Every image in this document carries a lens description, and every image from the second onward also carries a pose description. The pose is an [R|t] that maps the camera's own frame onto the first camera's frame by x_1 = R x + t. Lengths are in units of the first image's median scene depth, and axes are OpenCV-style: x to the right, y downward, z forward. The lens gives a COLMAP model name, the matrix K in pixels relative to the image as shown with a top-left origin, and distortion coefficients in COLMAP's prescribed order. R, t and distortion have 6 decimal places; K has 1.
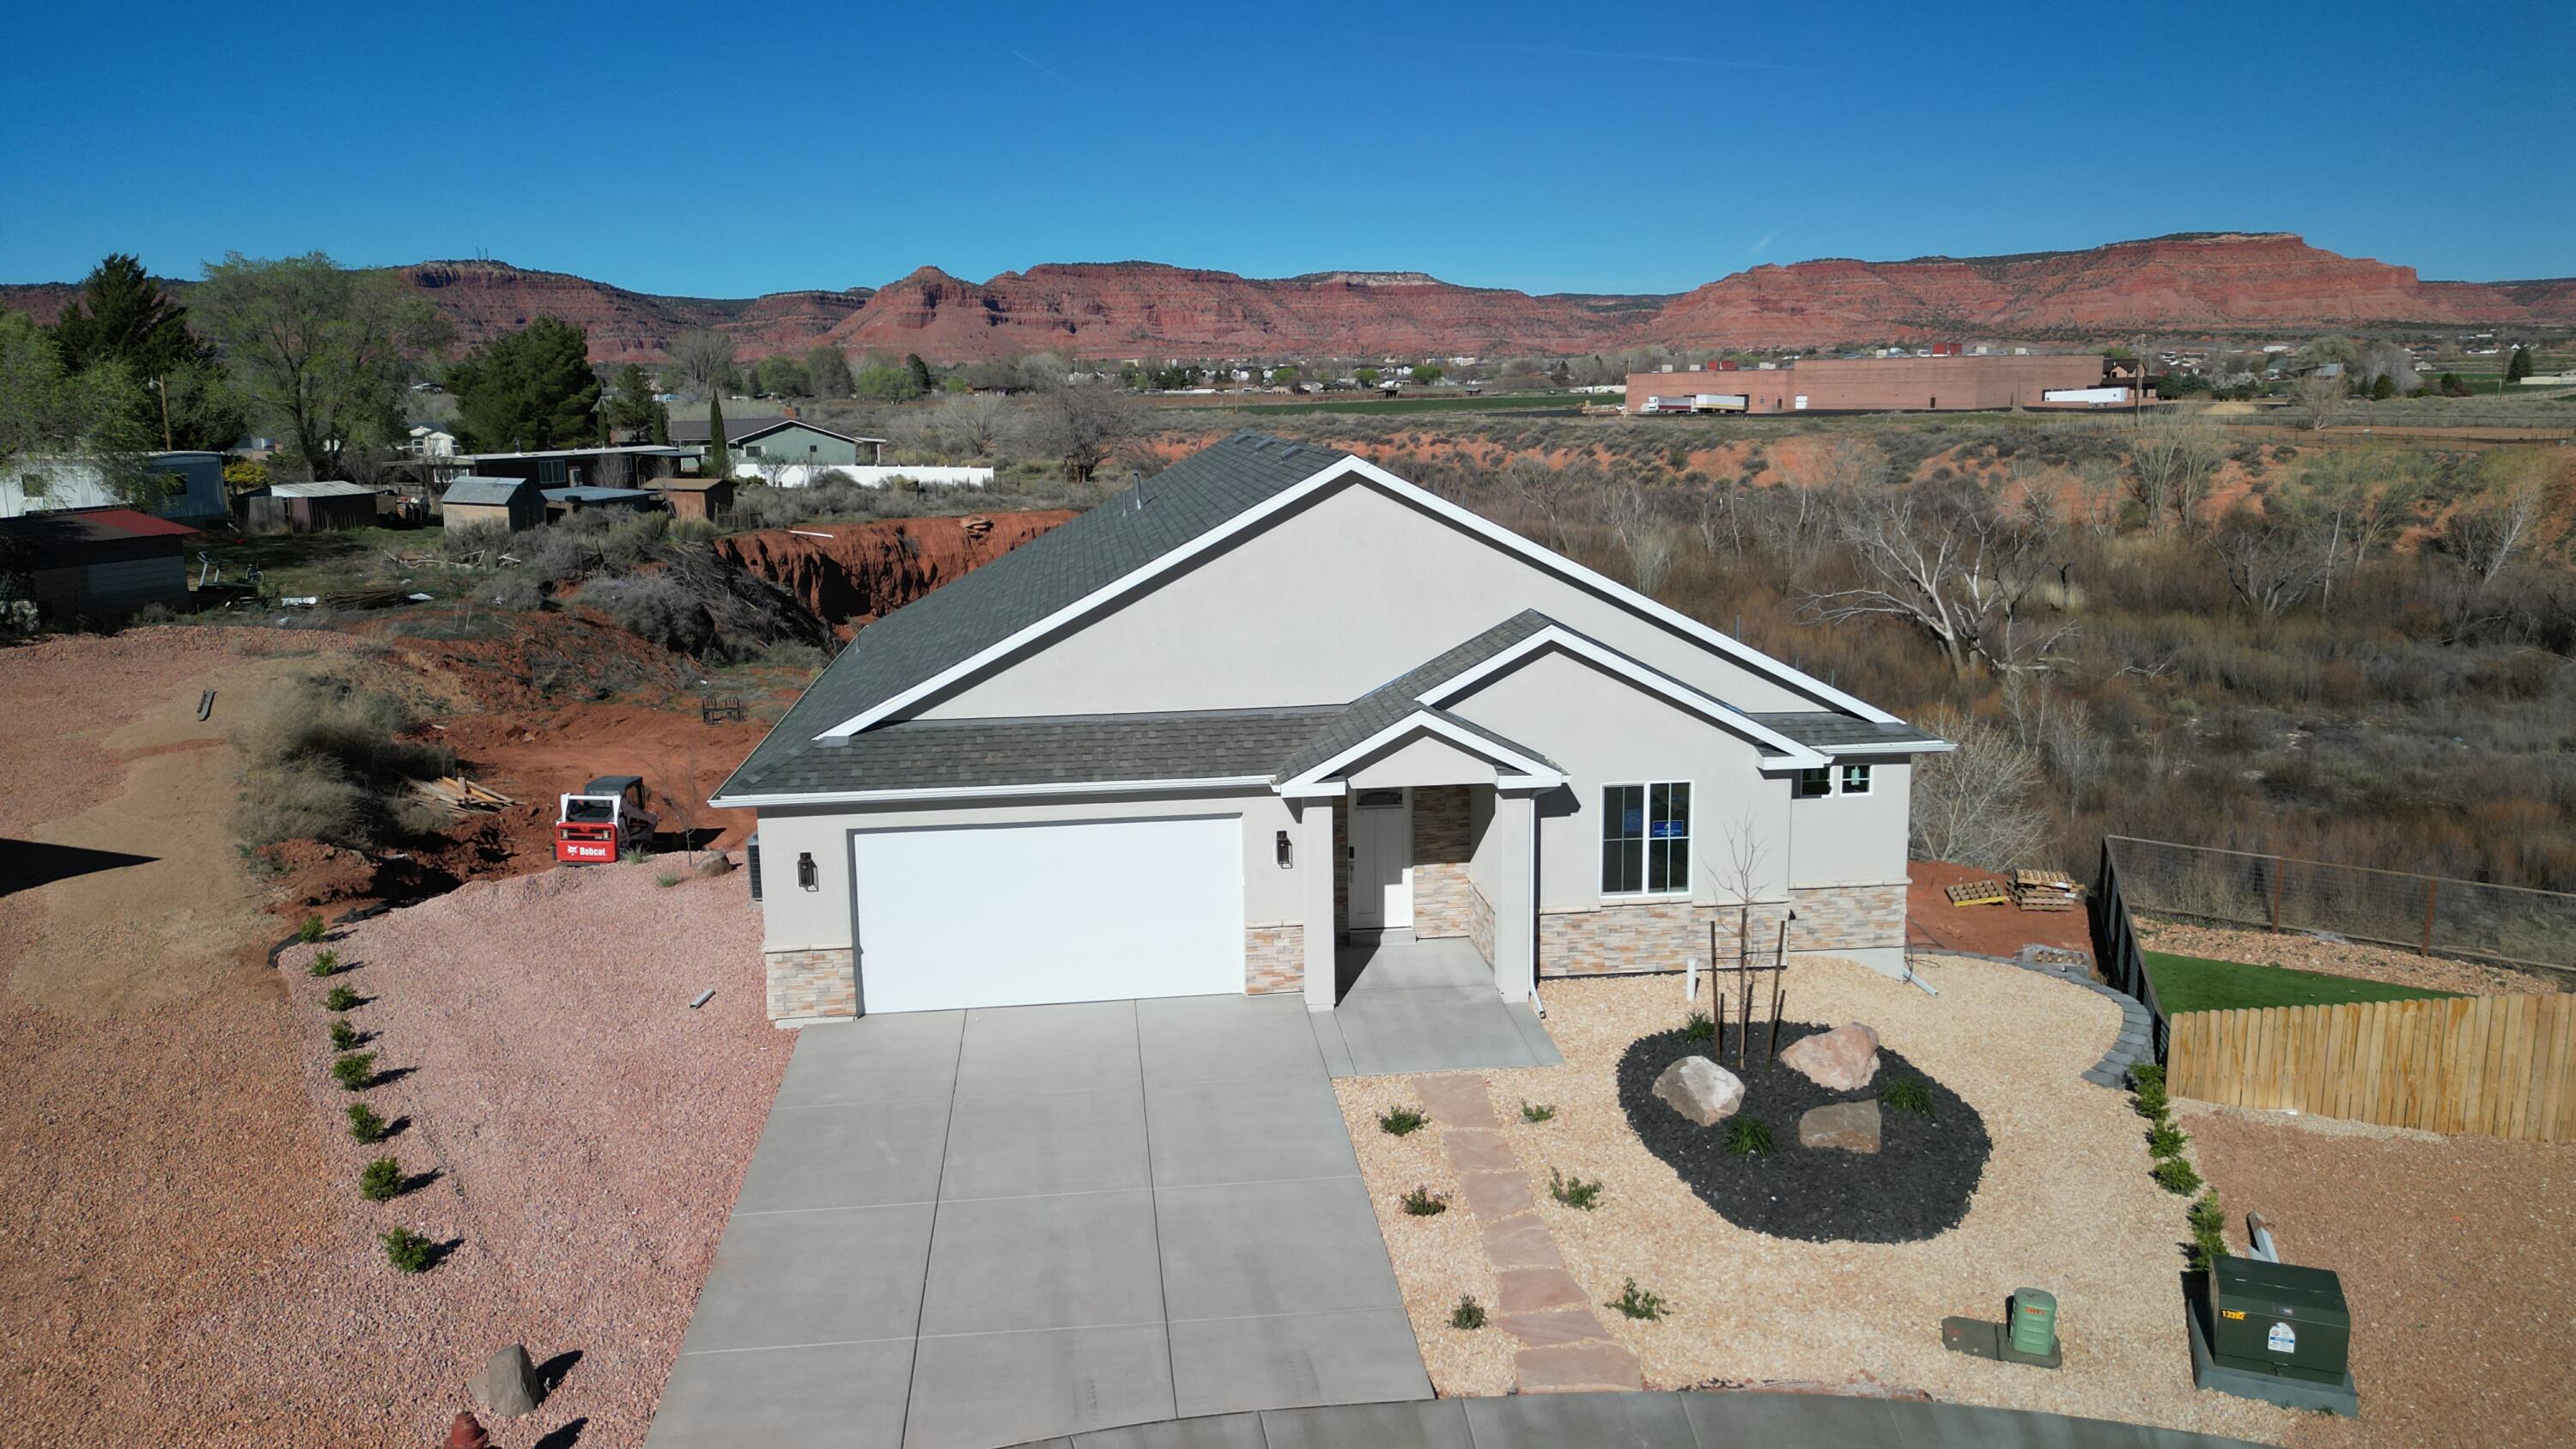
lens RADIAL K [[1785.2, 0, 1296.7], [0, 1785.2, 722.6], [0, 0, 1]] dist [0.070933, -0.067932]
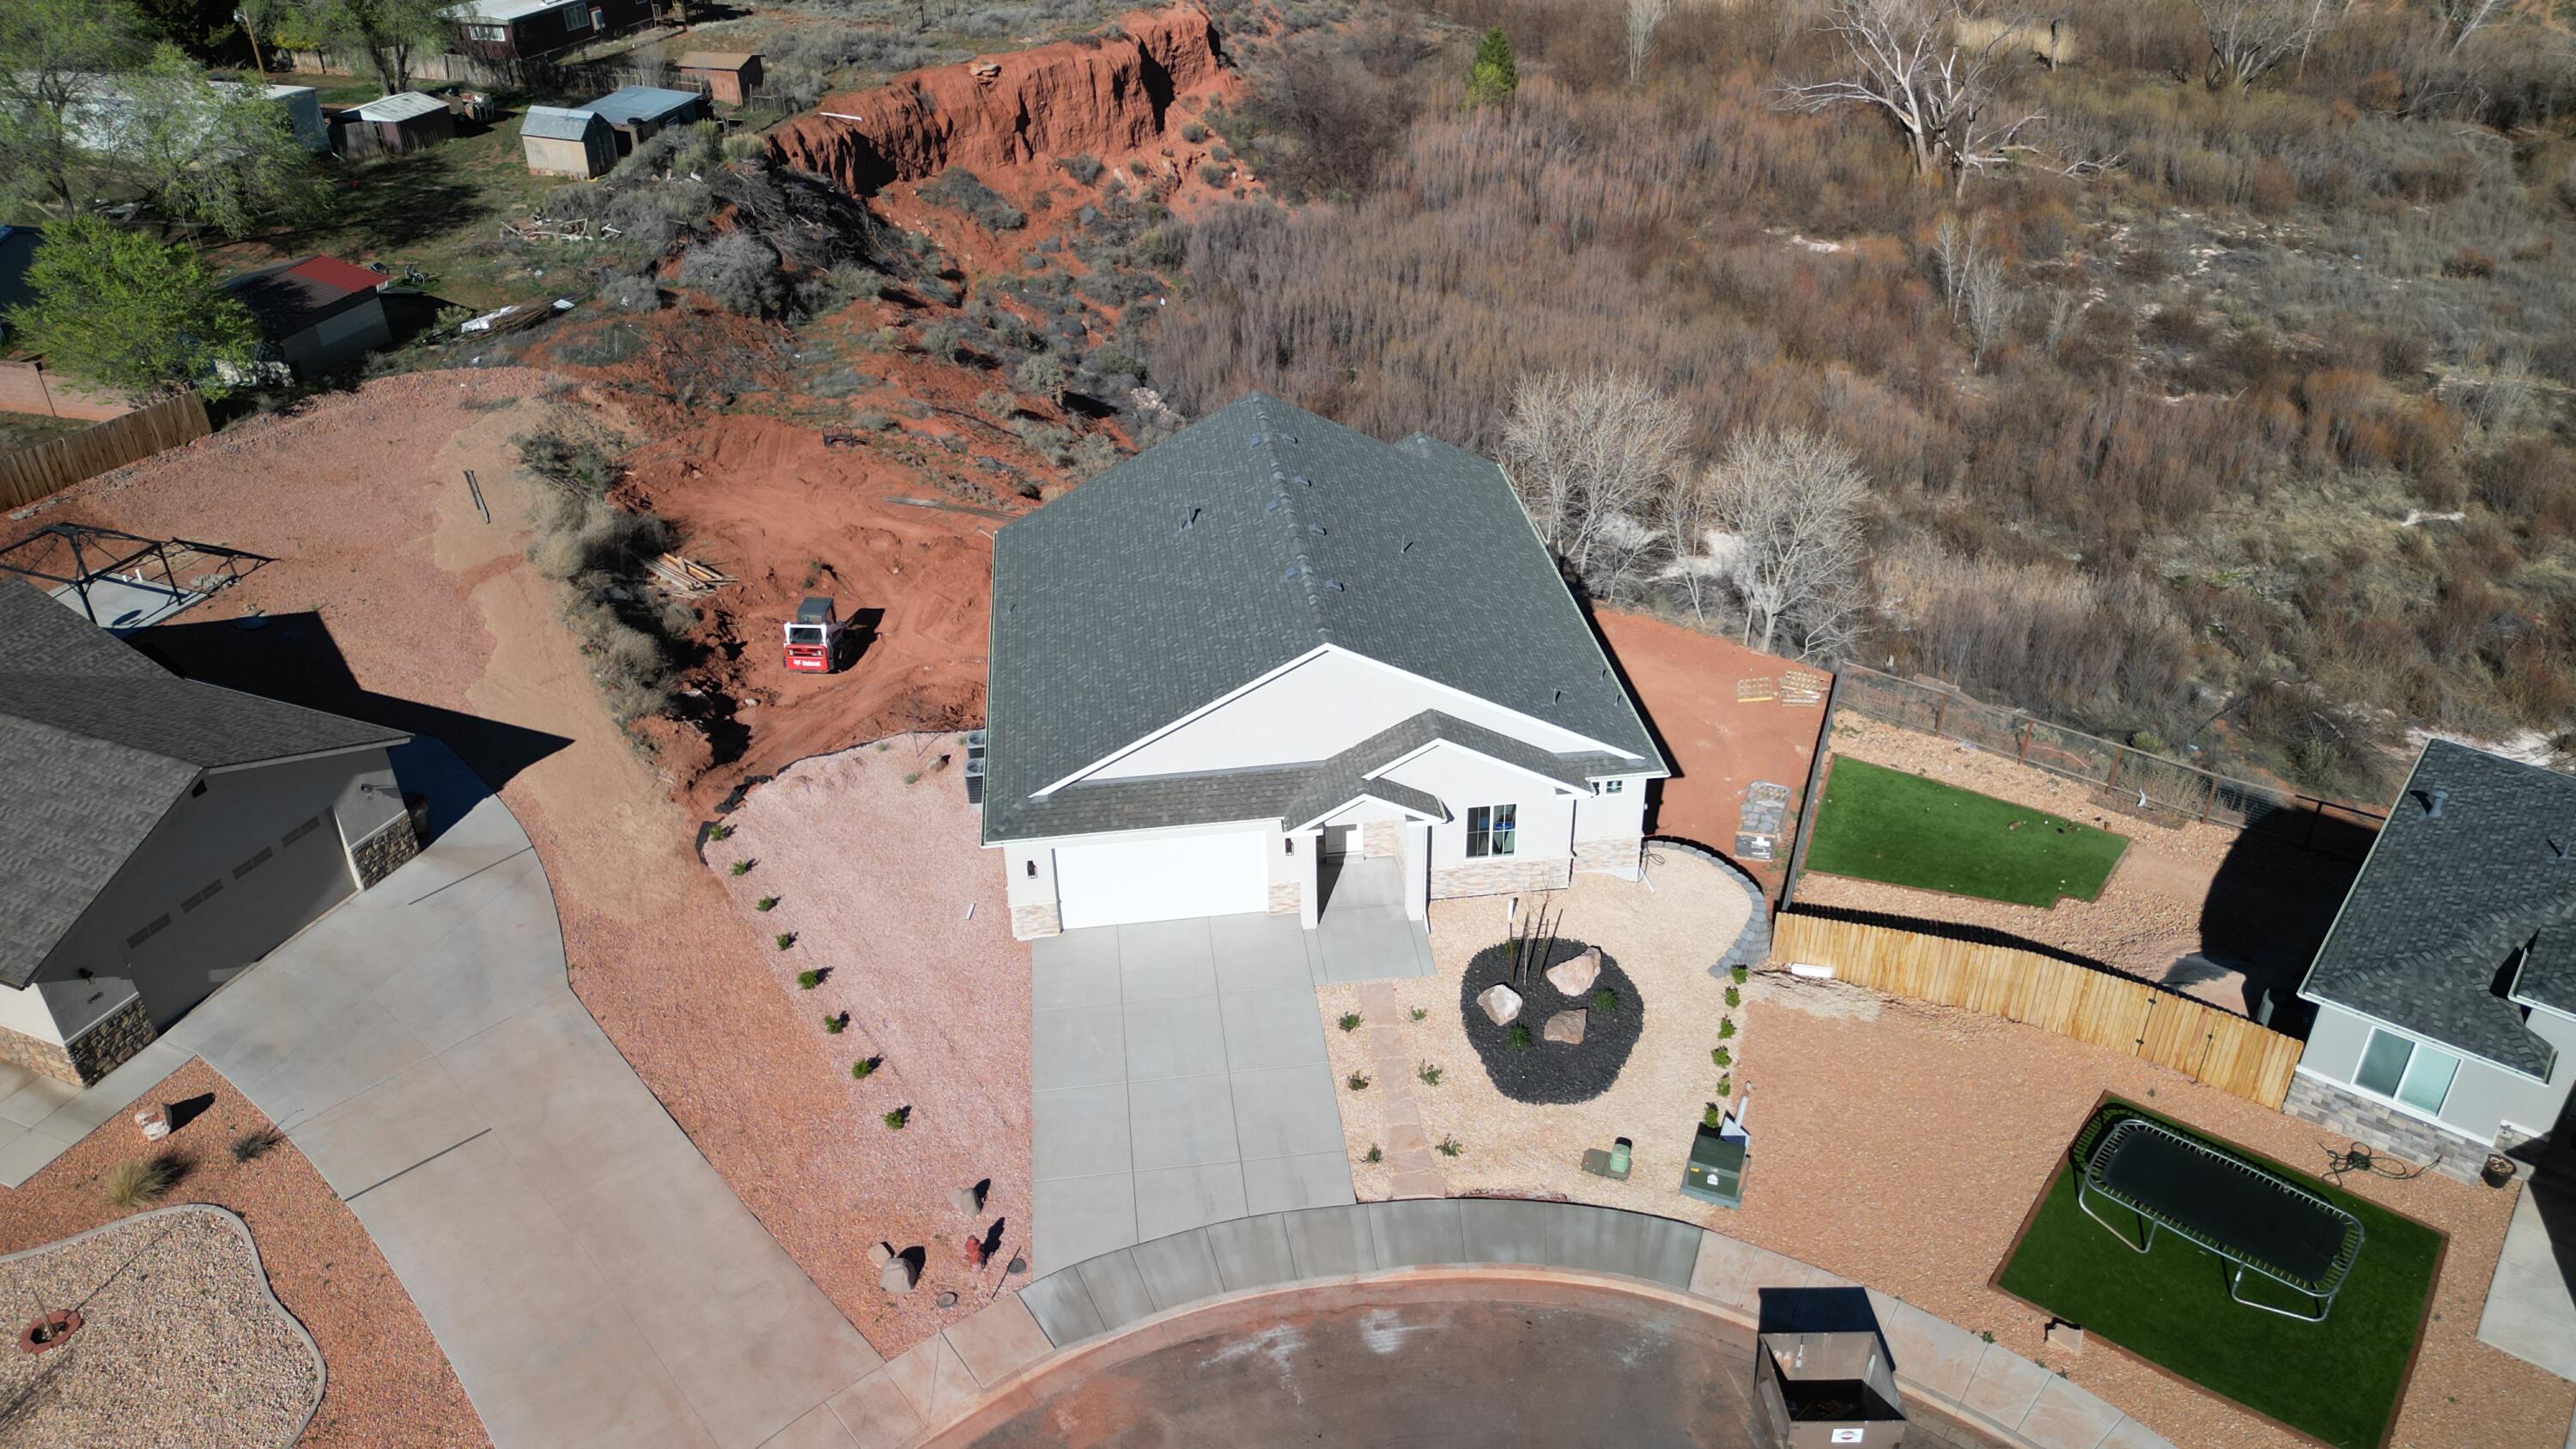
lens RADIAL K [[1785.2, 0, 1302.6], [0, 1785.2, 703.5], [0, 0, 1]] dist [0.070933, -0.067932]
pose [[0.999973, -0.005843, 0.004524, -0.000928], [0.003903, 0.937455, 0.348083, -0.655610], [-0.006275, -0.348056, 0.937453, -0.608572]]
